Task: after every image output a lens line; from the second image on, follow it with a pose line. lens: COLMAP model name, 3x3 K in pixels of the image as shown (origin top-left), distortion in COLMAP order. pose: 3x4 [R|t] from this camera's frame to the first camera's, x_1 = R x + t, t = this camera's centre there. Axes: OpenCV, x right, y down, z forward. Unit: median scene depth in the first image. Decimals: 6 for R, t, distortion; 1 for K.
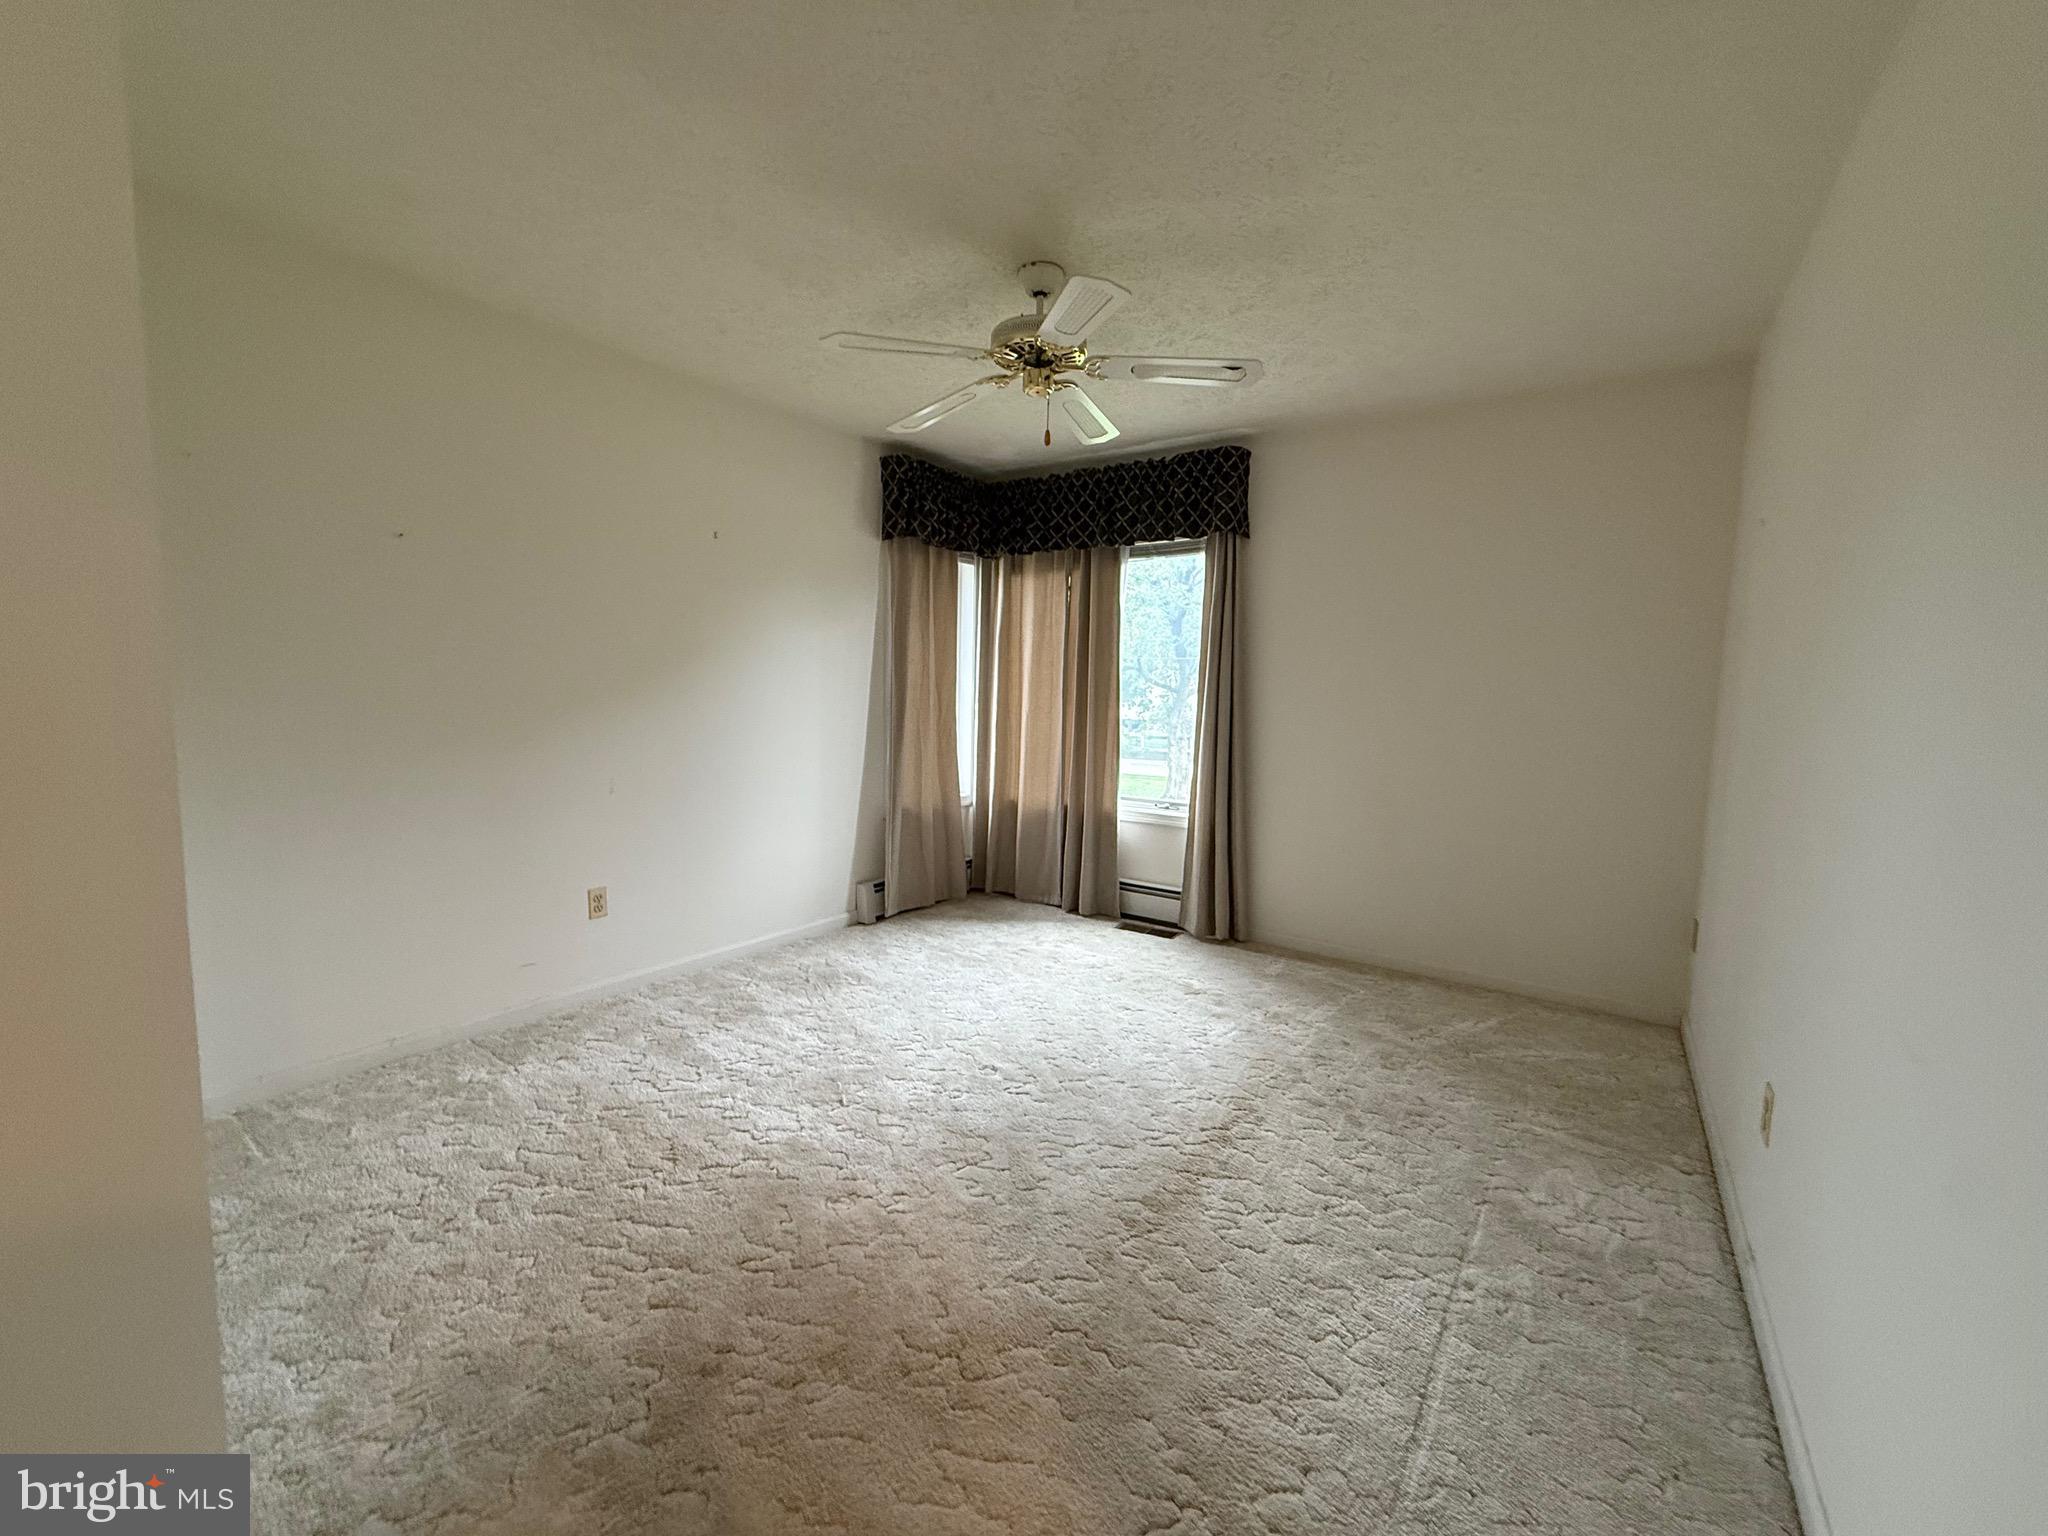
lens RADIAL K [[815.5, 0, 1024.0], [0, 815.5, 768.0], [0, 0, 1]] dist [-0.001024, 0.000420]
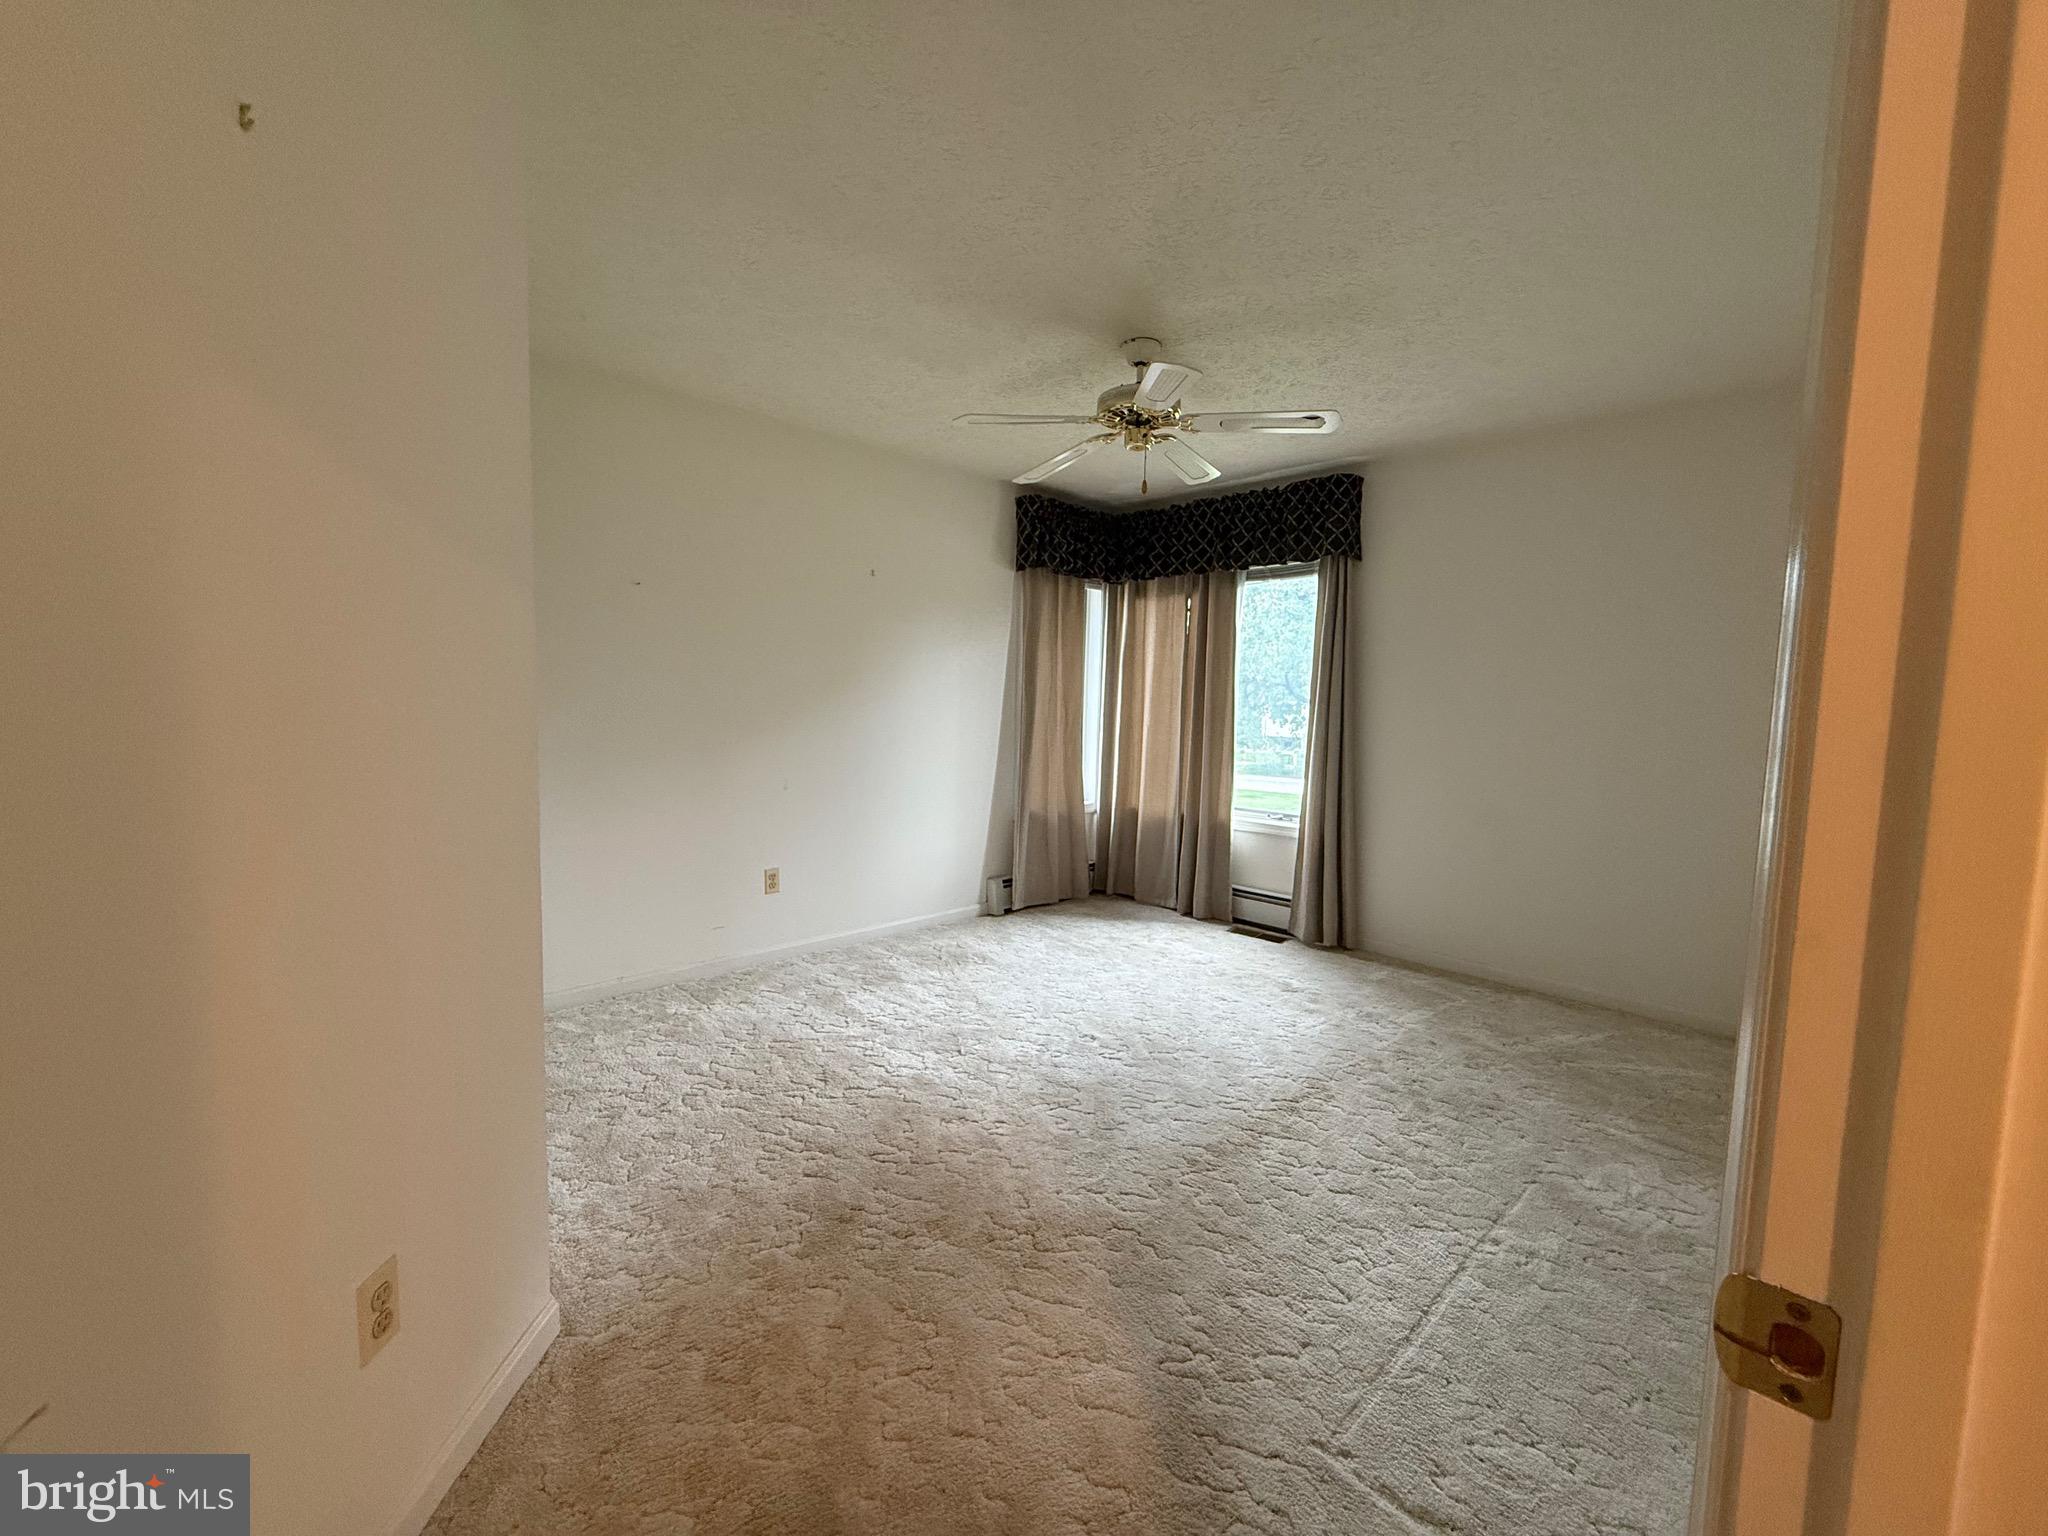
lens RADIAL K [[815.5, 0, 1024.0], [0, 815.5, 768.0], [0, 0, 1]] dist [-0.001024, 0.000420]
pose [[0.983324, 0.016350, -0.181125, 0.074958], [-0.019943, 0.999638, -0.018034, 0.017165], [0.180765, 0.021345, 0.983295, -0.155018]]
